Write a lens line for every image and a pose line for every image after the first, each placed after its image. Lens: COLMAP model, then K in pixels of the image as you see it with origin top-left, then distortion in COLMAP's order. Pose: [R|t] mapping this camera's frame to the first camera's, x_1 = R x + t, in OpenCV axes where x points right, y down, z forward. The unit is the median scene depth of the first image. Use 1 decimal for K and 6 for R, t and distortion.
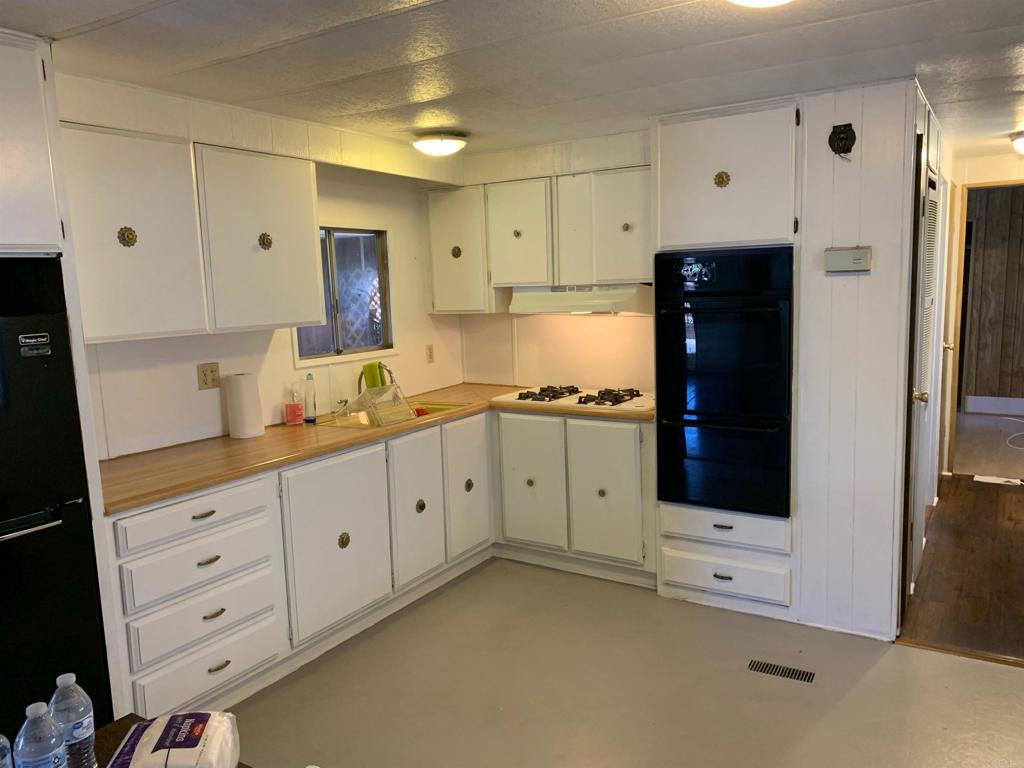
lens RADIAL K [[779.0, 0, 512.5], [0, 779.0, 390.6], [0, 0, 1]] dist [-0.009726, -0.011636]
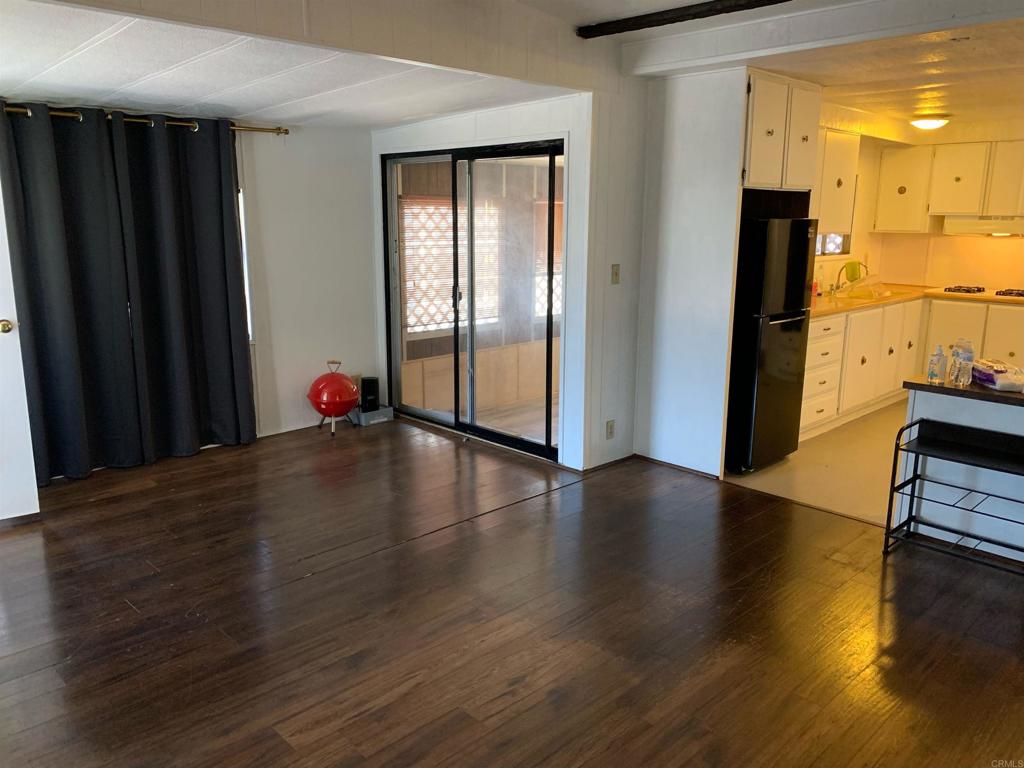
lens RADIAL K [[779.0, 0, 511.6], [0, 779.0, 381.1], [0, 0, 1]] dist [-0.009726, -0.011636]
pose [[0.964048, 0.085434, -0.251620, -0.410252], [-0.065390, 0.994061, 0.086987, 0.107635], [0.257557, -0.067406, 0.963909, -0.667067]]
